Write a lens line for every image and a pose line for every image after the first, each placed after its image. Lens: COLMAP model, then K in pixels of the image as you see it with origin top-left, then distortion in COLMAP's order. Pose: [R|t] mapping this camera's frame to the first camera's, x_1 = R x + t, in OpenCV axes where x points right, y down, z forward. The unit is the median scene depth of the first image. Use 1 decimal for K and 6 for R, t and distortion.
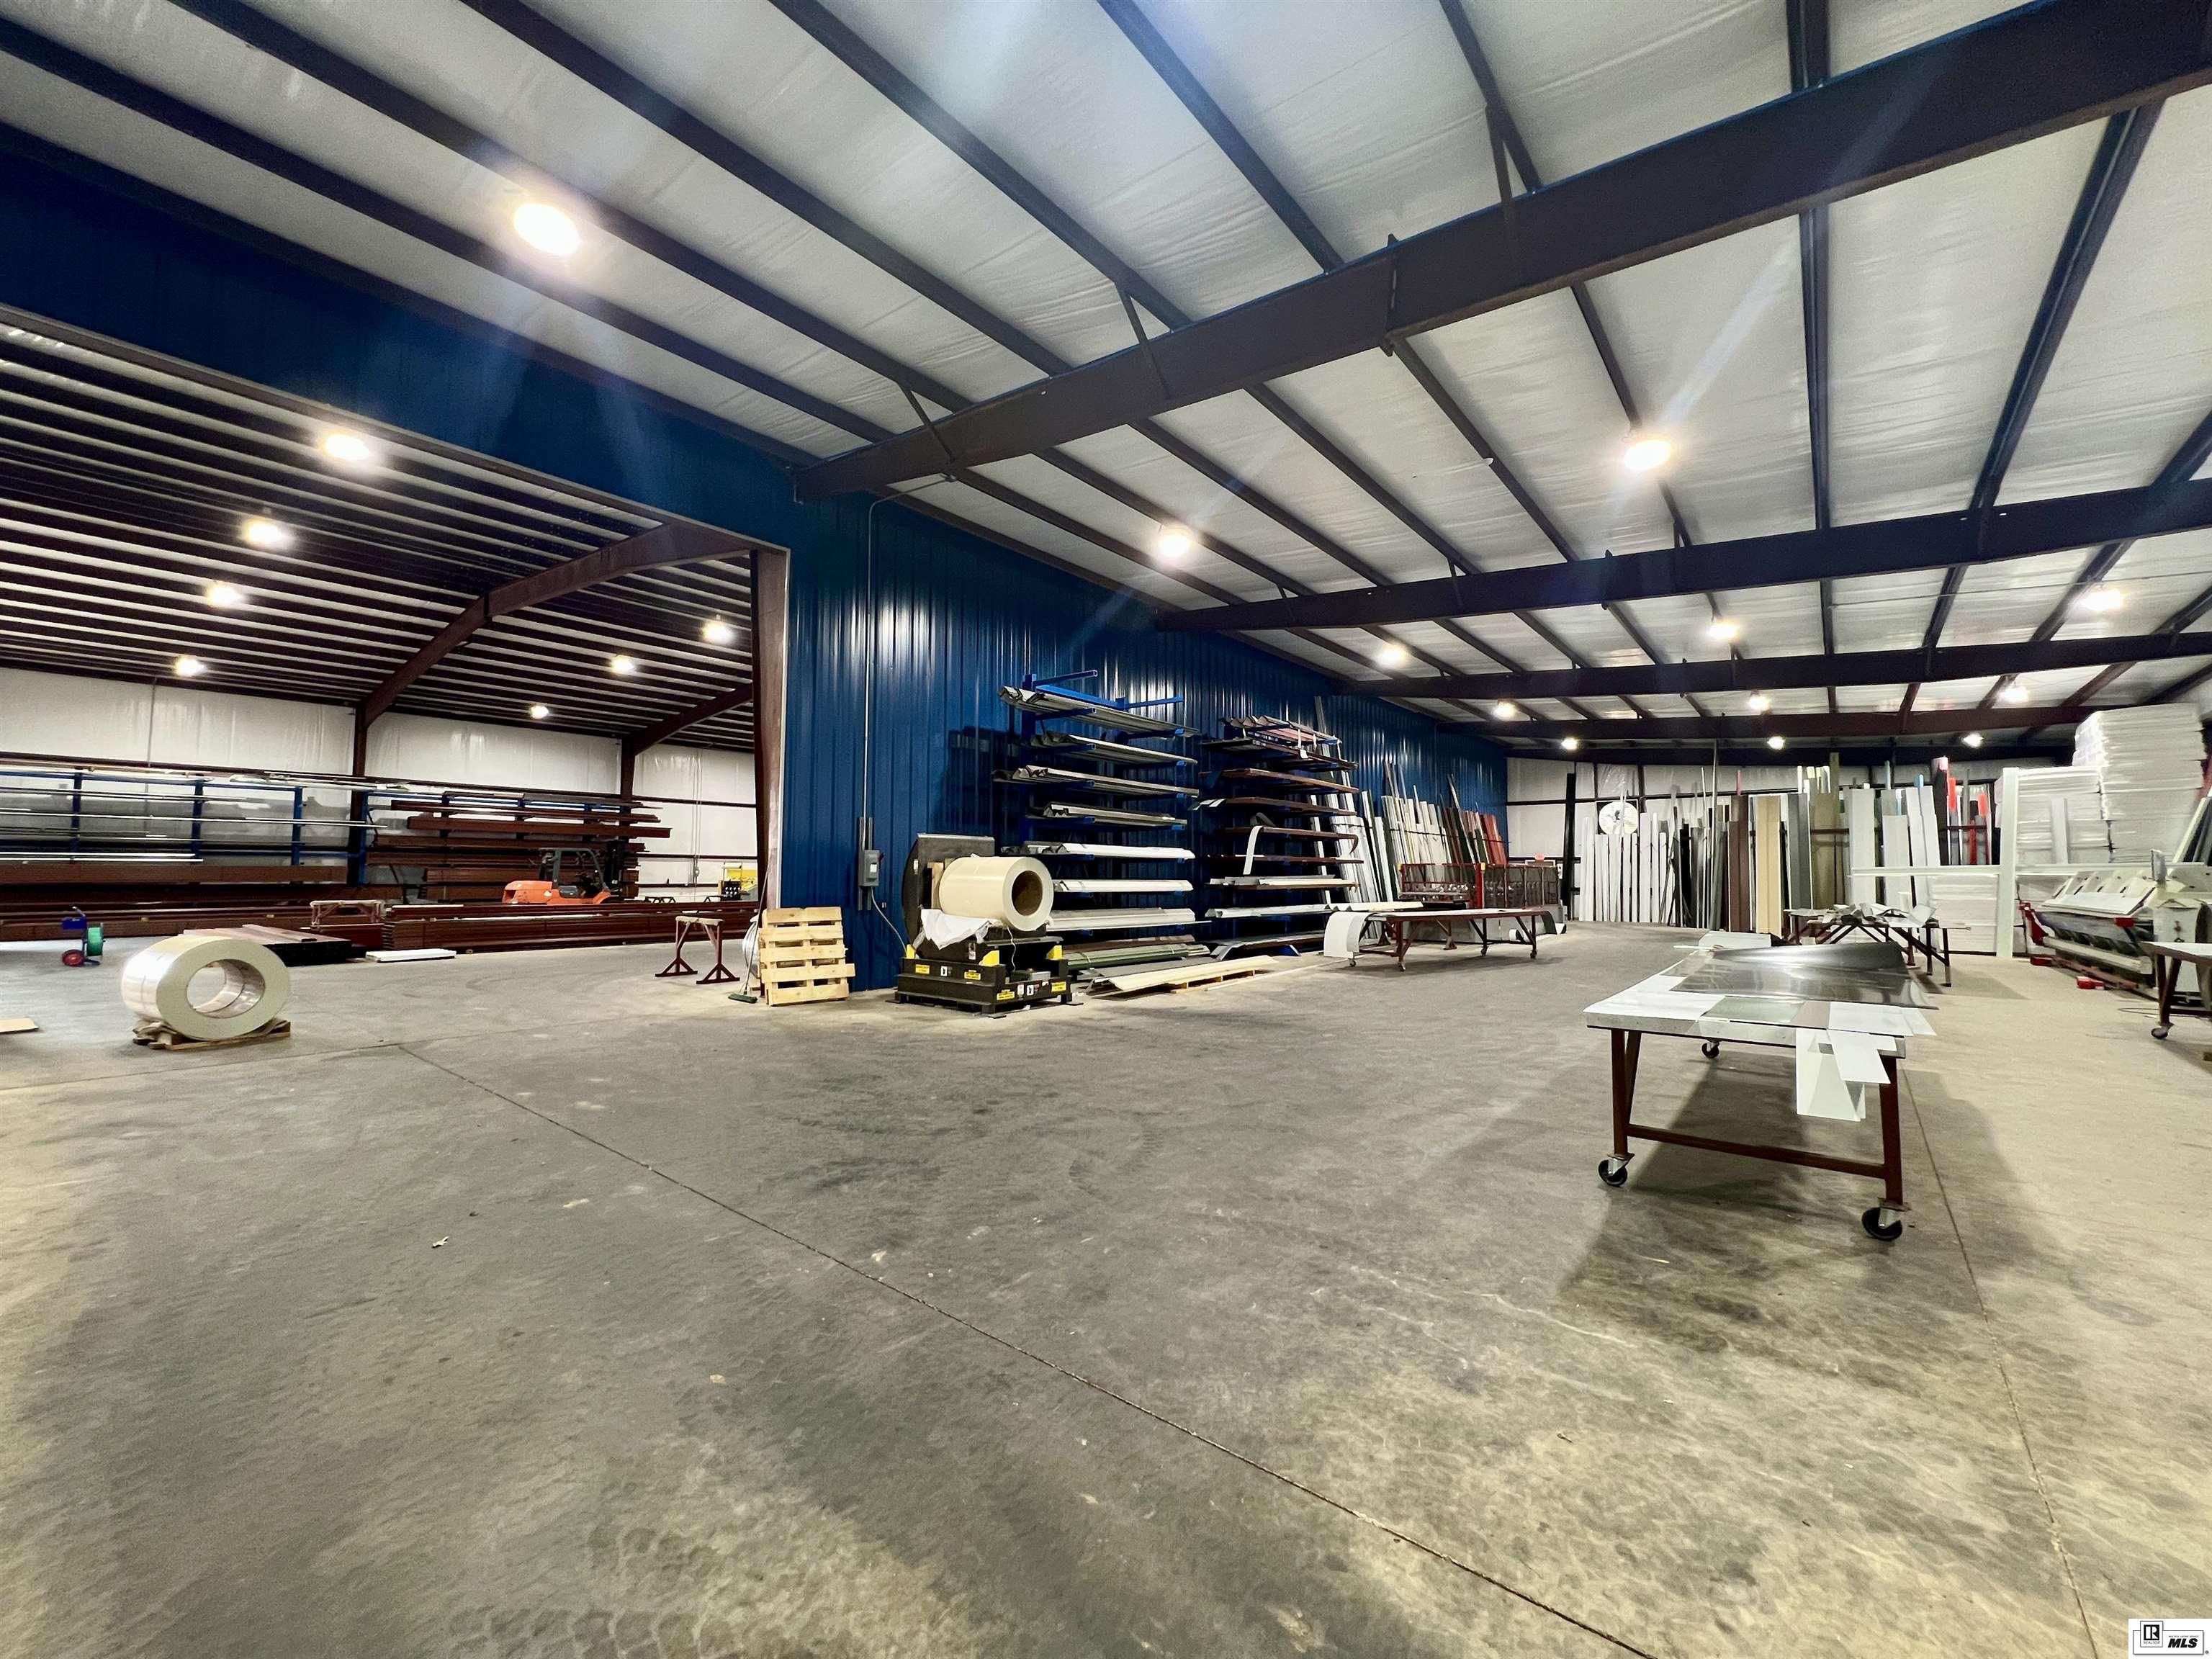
lens RADIAL K [[884.3, 0, 1103.6], [0, 884.3, 835.7], [0, 0, 1]] dist [-0.001795, 0.000541]
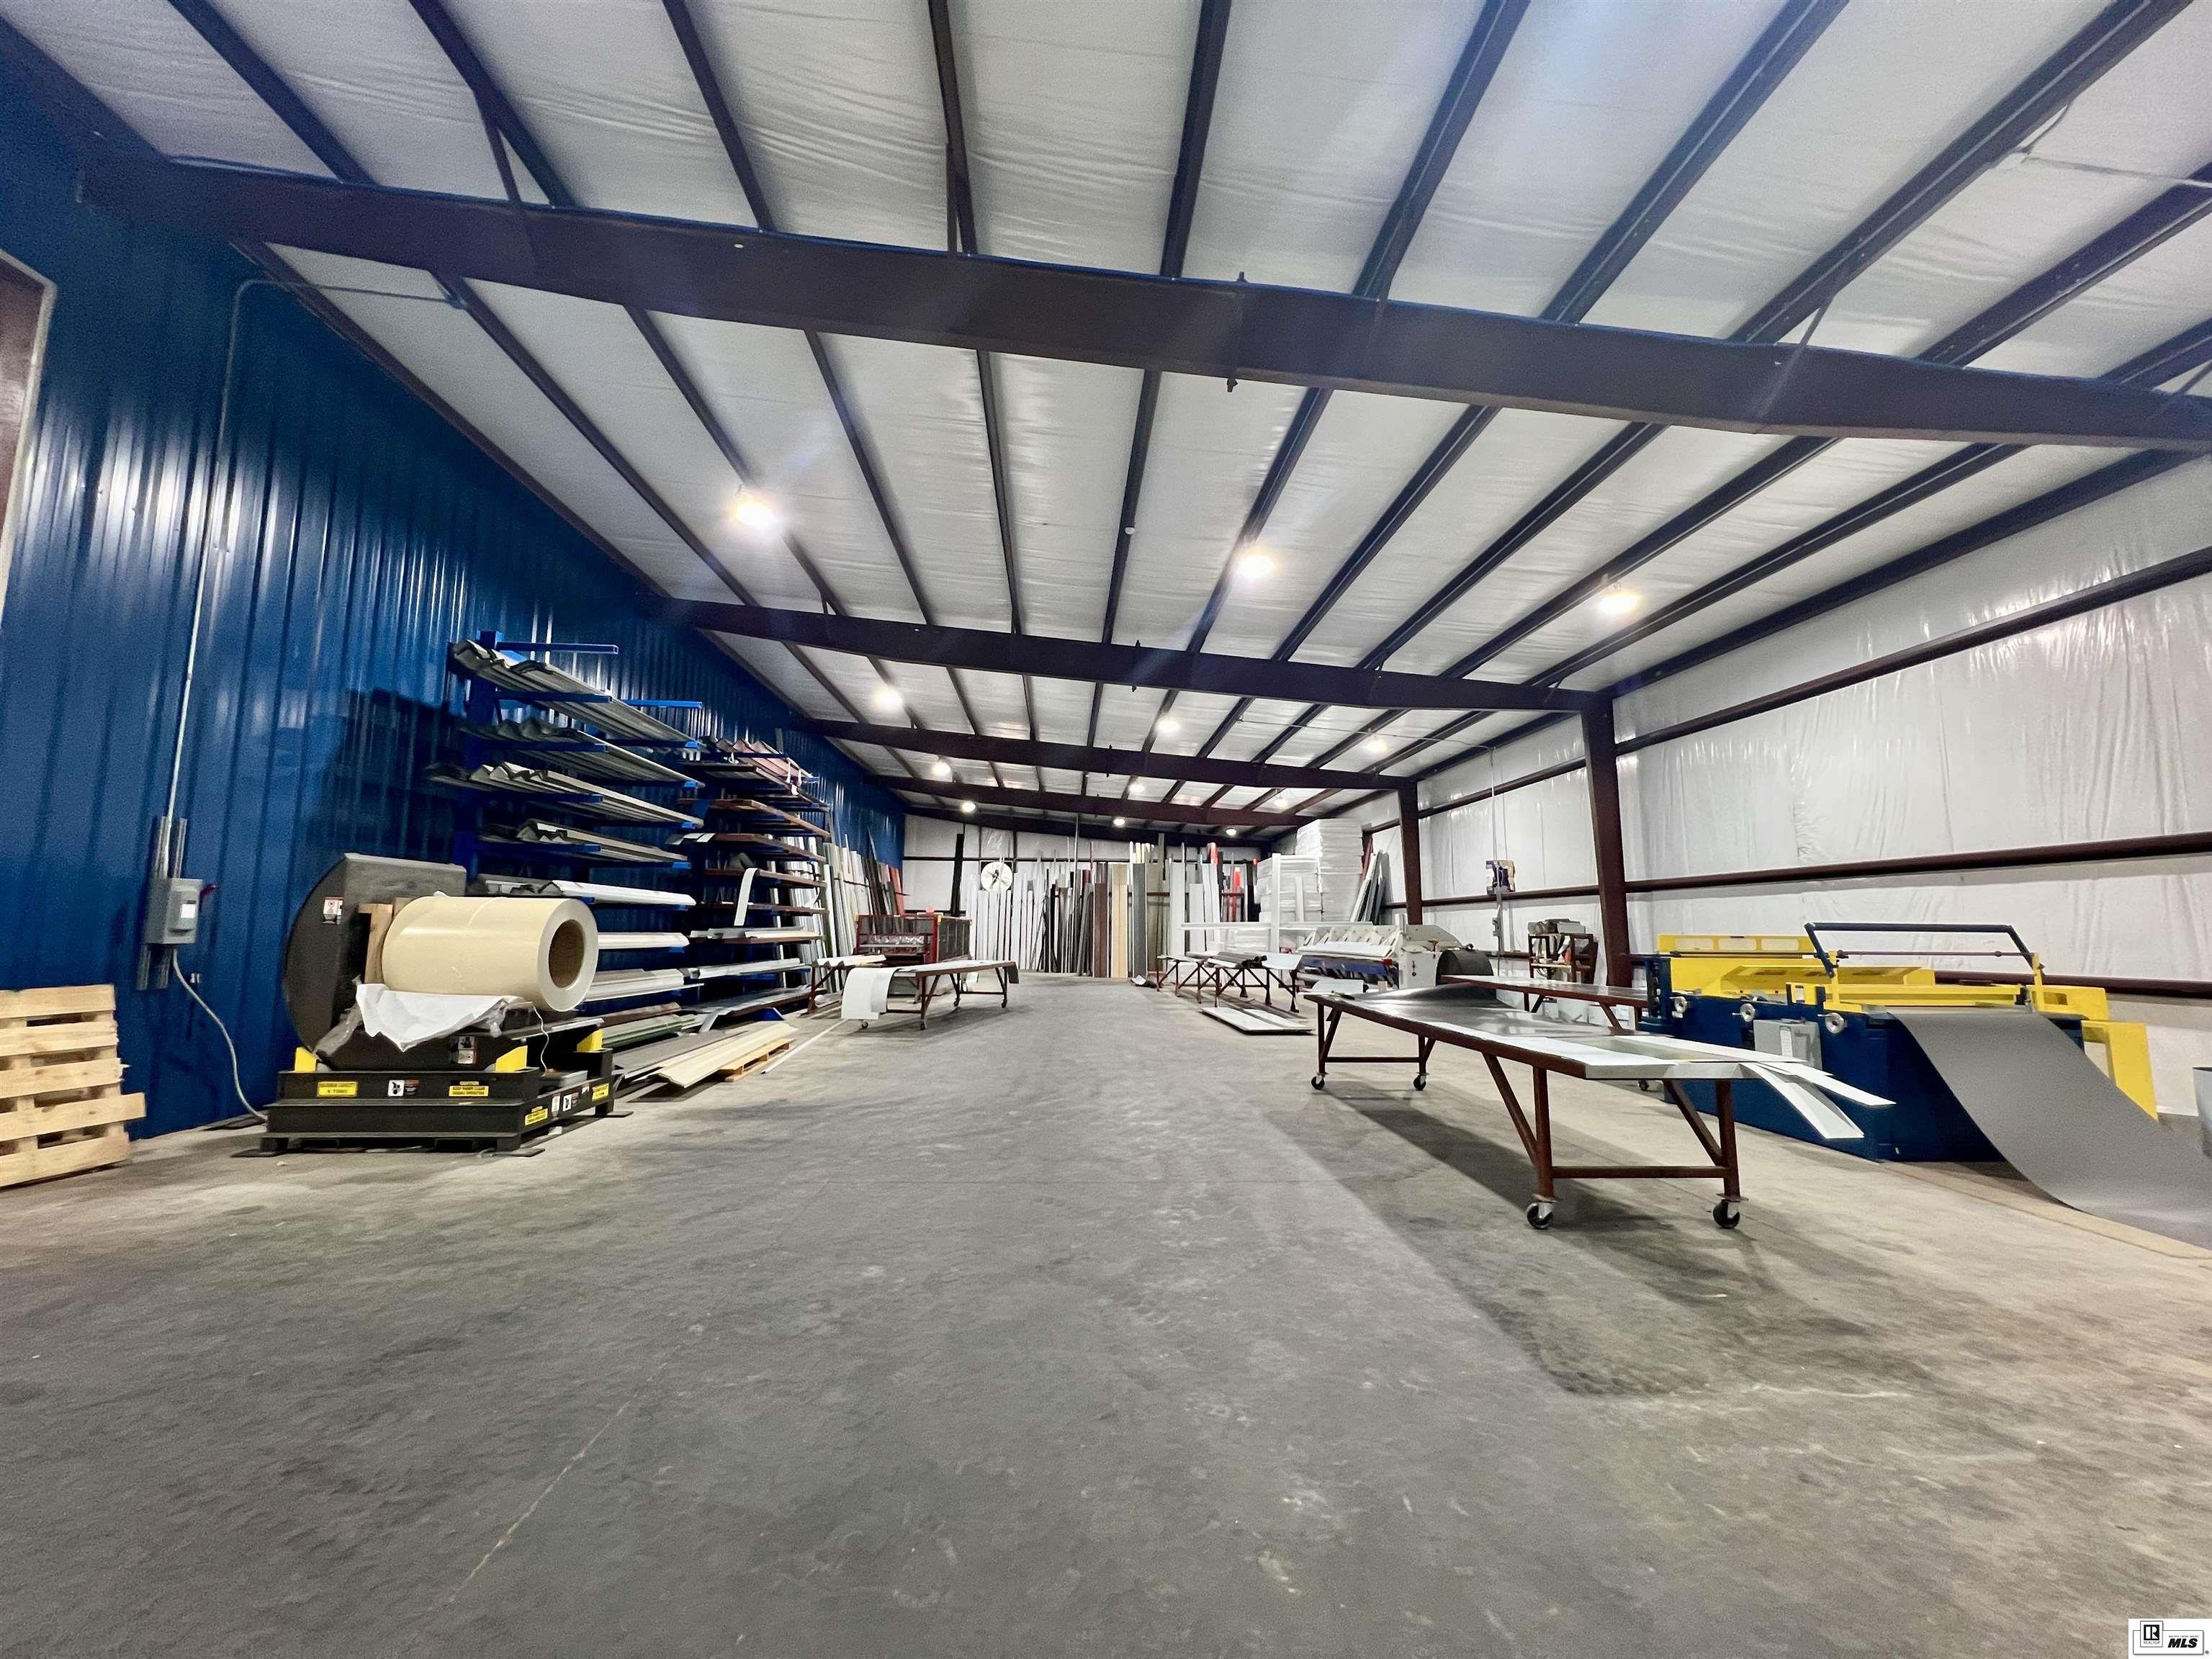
lens RADIAL K [[884.3, 0, 1100.1], [0, 884.3, 829.4], [0, 0, 1]] dist [-0.001795, 0.000541]
pose [[0.742527, 0.078356, 0.665217, -0.231106], [-0.035207, 0.996327, -0.078059, 0.009884], [-0.668890, 0.034540, 0.742558, 0.233728]]
